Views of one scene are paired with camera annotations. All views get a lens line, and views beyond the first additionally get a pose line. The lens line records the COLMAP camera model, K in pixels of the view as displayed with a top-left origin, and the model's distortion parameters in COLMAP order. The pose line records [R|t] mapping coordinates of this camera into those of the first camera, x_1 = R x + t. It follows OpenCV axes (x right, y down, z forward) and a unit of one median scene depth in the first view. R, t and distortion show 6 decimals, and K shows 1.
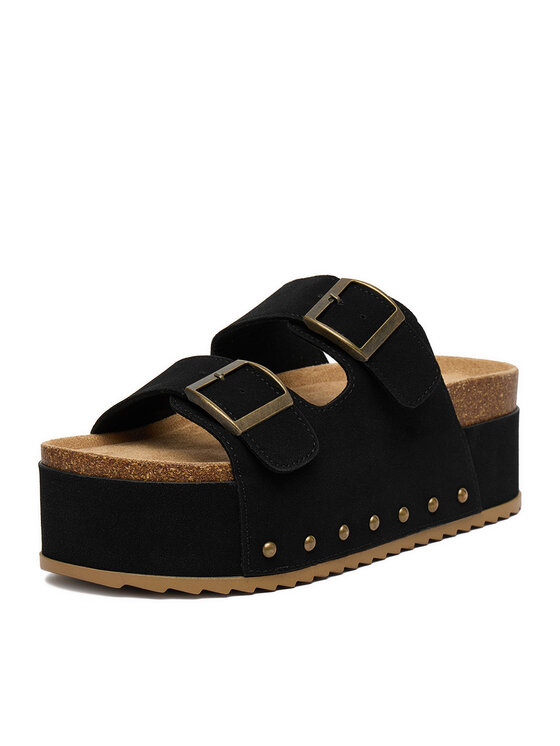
lens RADIAL K [[1904.8, 0, 280.1], [0, 1904.8, 373.1], [0, 0, 1]] dist [-0.040124, 0.000000]
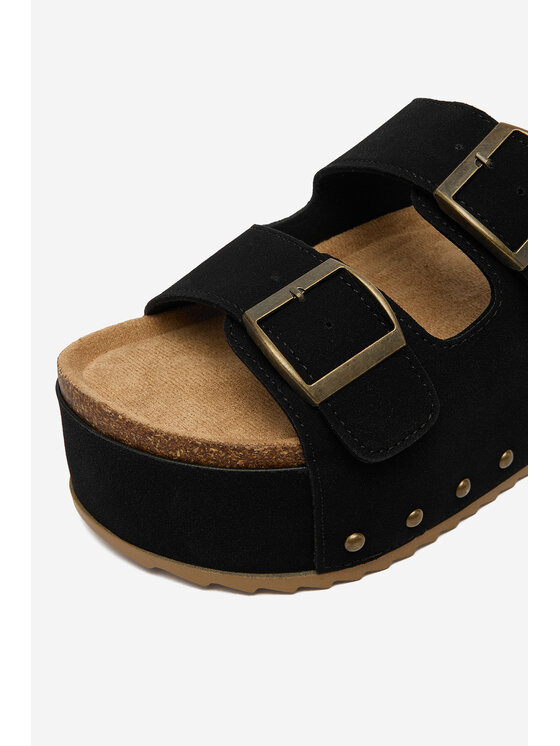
lens RADIAL K [[936.8, 0, 278.6], [0, 936.8, 372.2], [0, 0, 1]] dist [-0.023882, 0.000000]
pose [[0.986814, 0.081710, -0.139717, 0.009815], [-0.023068, 0.925407, 0.378272, -0.097954], [0.160204, -0.370061, 0.915090, 0.697871]]
